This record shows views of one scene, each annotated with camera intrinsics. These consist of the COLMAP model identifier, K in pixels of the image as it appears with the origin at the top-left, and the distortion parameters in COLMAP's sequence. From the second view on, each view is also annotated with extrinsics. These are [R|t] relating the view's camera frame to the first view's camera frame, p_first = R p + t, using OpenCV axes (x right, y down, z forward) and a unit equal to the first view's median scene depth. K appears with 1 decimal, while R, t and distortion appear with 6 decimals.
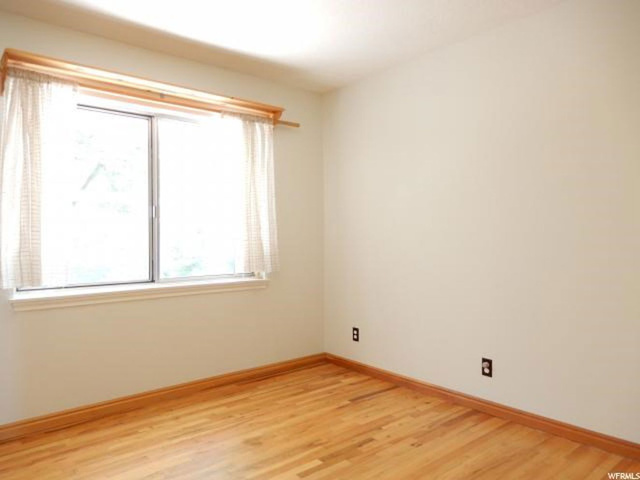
lens RADIAL K [[453.7, 0, 320.0], [0, 453.7, 240.0], [0, 0, 1]] dist [-0.000282, -0.001189]
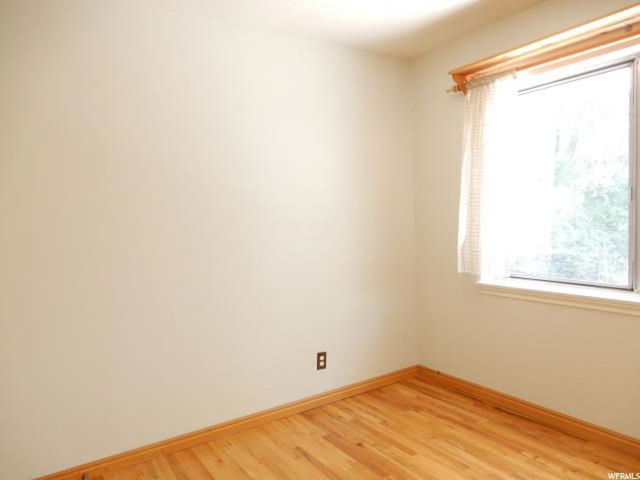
lens RADIAL K [[453.7, 0, 320.0], [0, 453.7, 240.0], [0, 0, 1]] dist [-0.000282, -0.001189]
pose [[-0.130579, 0.071184, -0.988879, 0.495561], [0.033857, 0.997158, 0.067310, -0.066395], [0.990860, -0.024691, -0.132617, 0.718934]]
